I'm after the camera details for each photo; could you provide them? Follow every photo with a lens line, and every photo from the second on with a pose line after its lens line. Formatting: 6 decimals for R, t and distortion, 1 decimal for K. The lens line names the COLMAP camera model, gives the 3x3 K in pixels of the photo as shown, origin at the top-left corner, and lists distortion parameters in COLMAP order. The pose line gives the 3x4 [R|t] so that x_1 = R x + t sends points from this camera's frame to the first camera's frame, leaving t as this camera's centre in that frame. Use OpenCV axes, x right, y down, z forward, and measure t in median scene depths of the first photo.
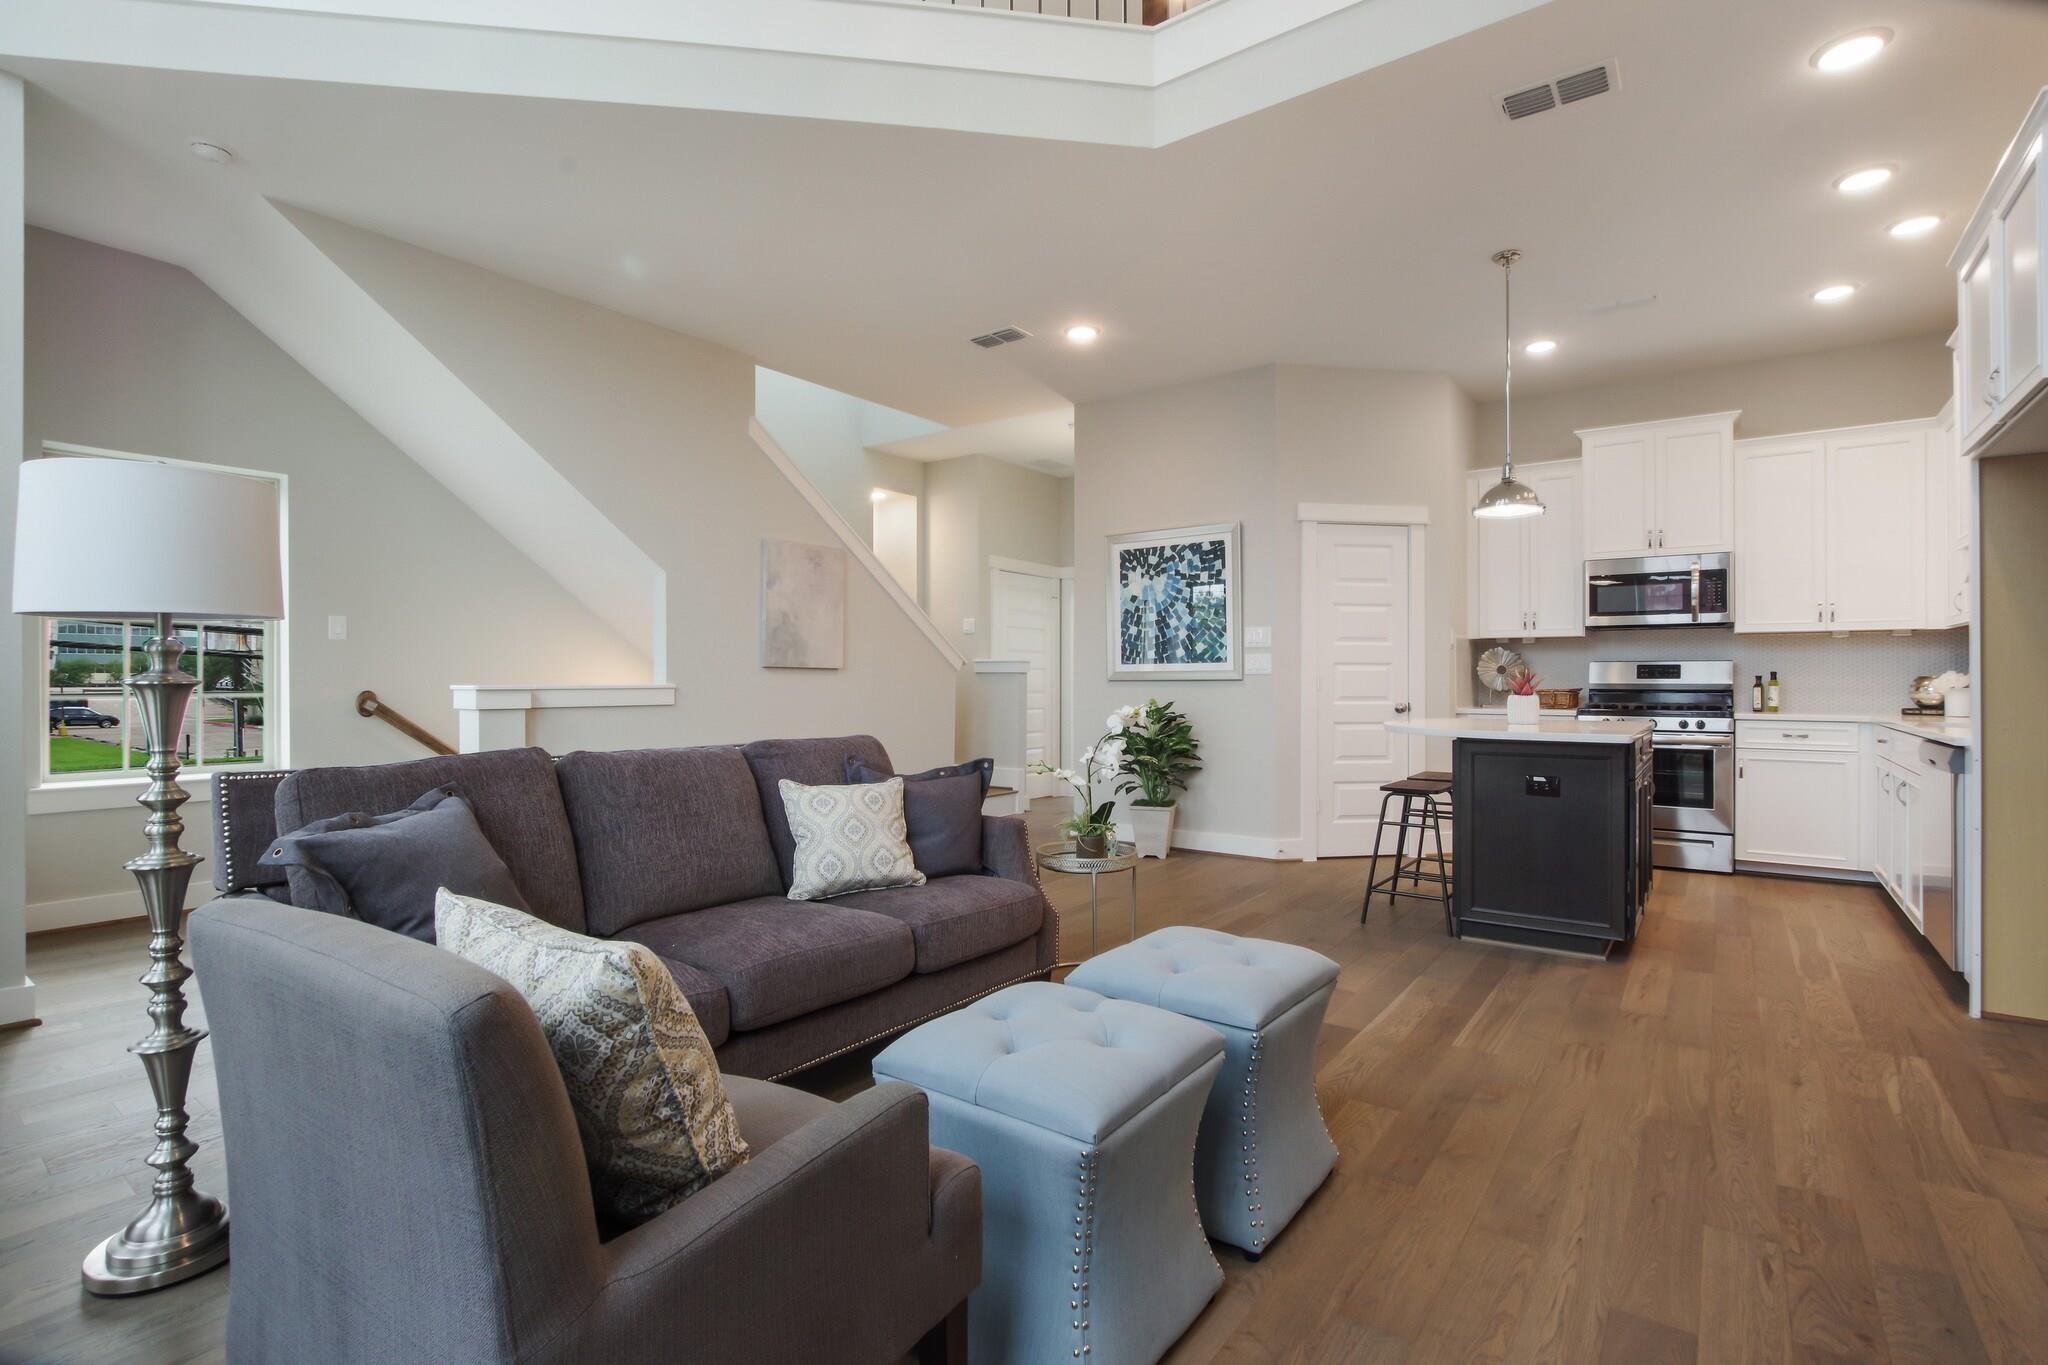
lens RADIAL K [[960.8, 0, 1033.4], [0, 960.8, 676.3], [0, 0, 1]] dist [-0.021321, 0.001800]
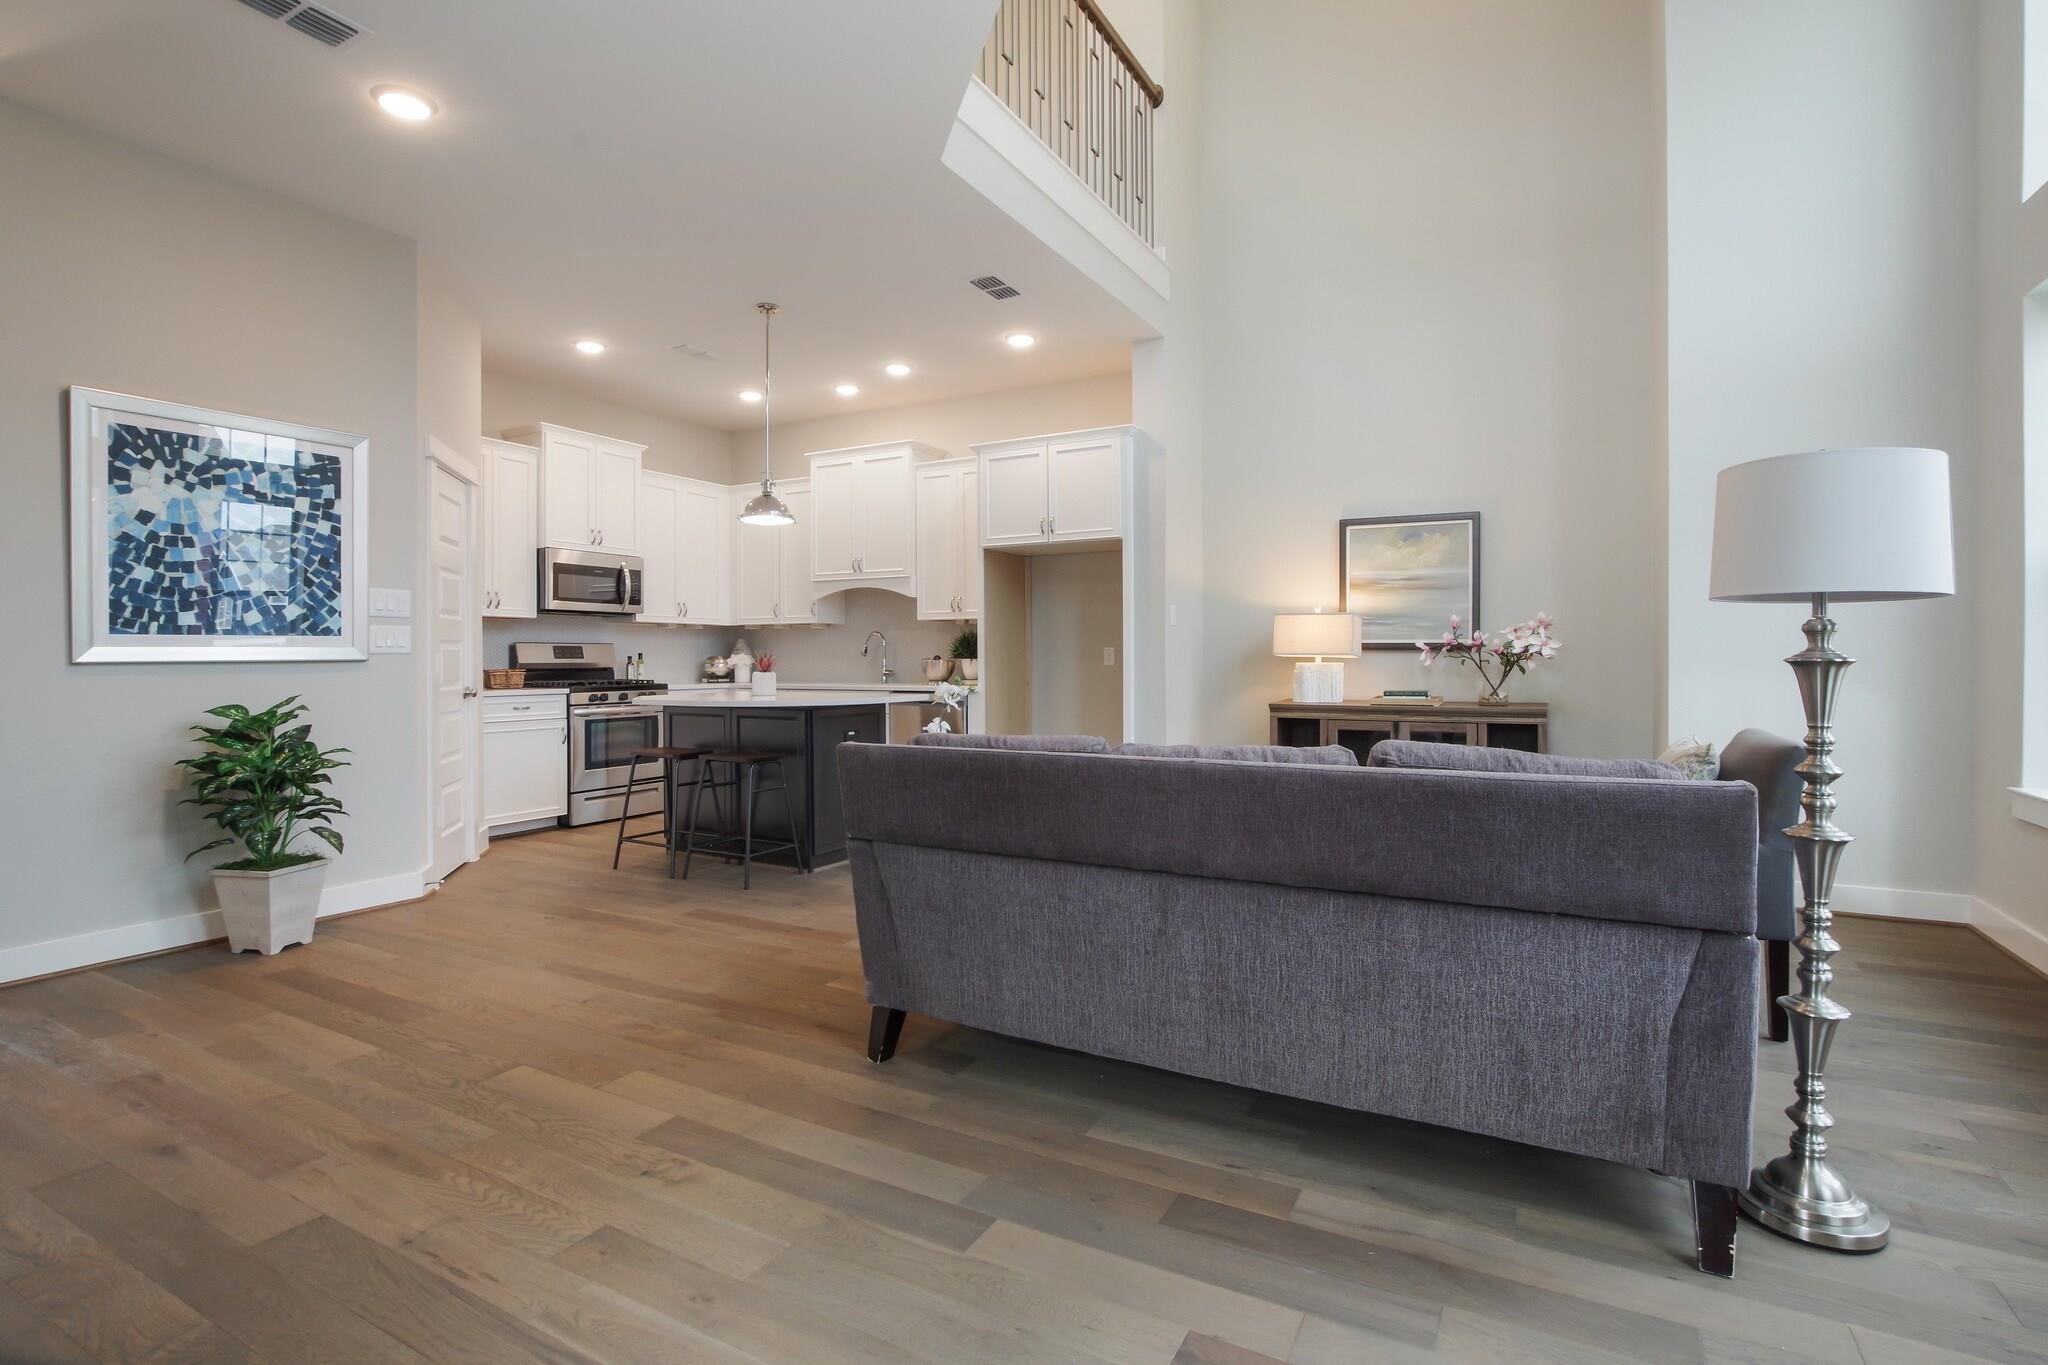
lens RADIAL K [[960.8, 0, 1042.2], [0, 960.8, 675.6], [0, 0, 1]] dist [-0.021321, 0.001800]
pose [[-0.136526, -0.018994, 0.990454, -0.541064], [-0.002240, 0.999820, 0.018865, 0.000053], [-0.990634, 0.000356, -0.136544, 0.587792]]
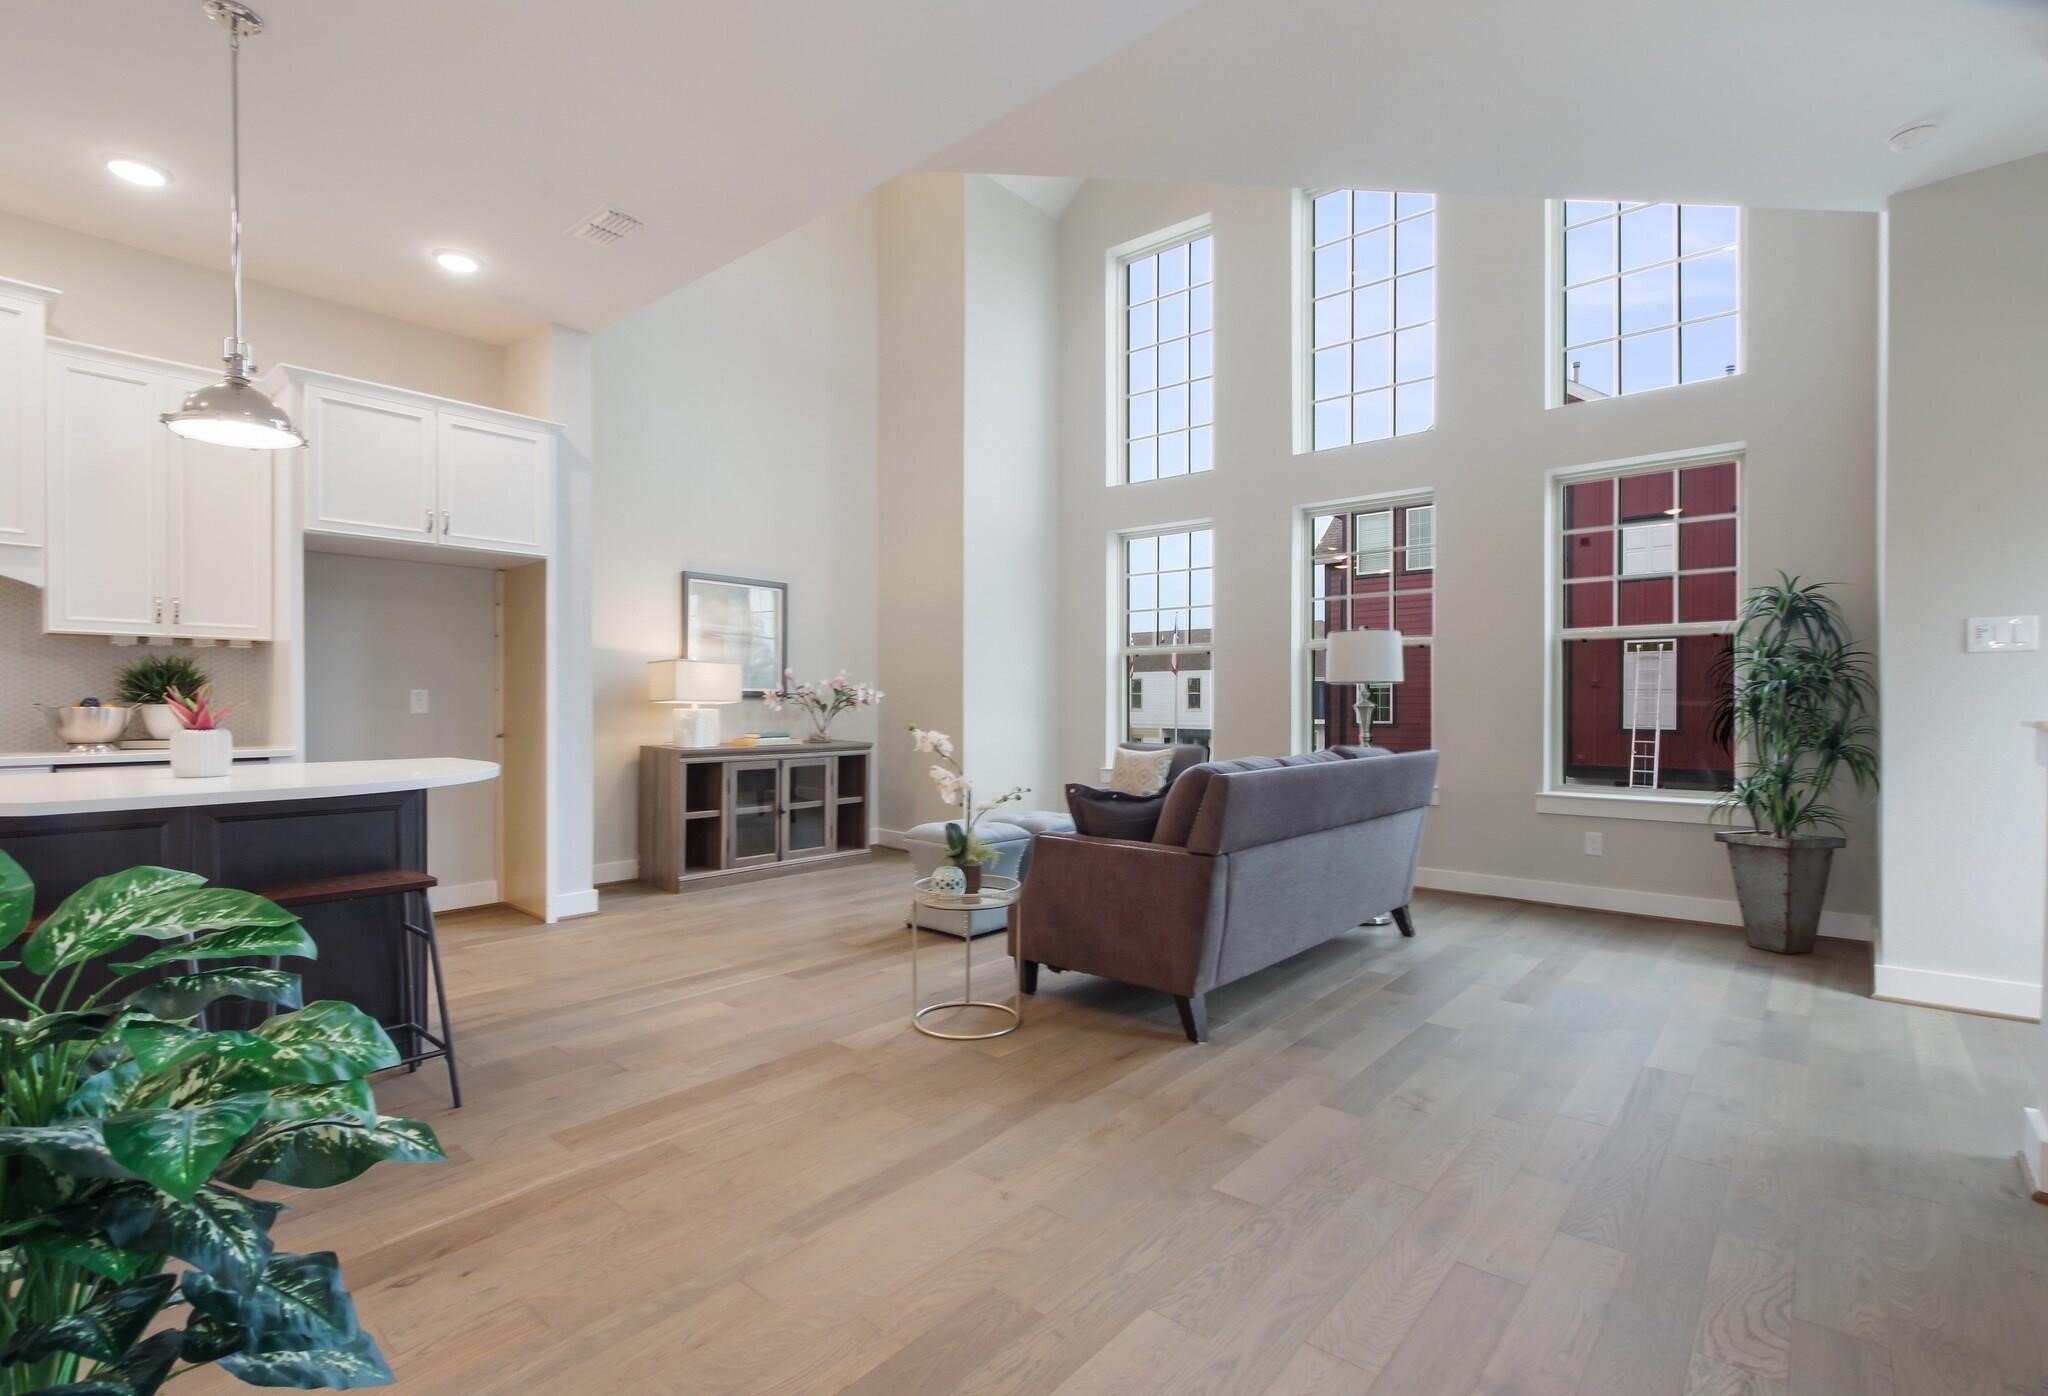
lens RADIAL K [[946.3, 0, 1014.3], [0, 946.3, 703.5], [0, 0, 1]] dist [-0.000901, 0.000023]
pose [[-0.996331, -0.001104, 0.085574, -0.041109], [-0.001610, 0.999982, -0.005847, 0.004416], [-0.085566, -0.005964, -0.996315, 1.125843]]
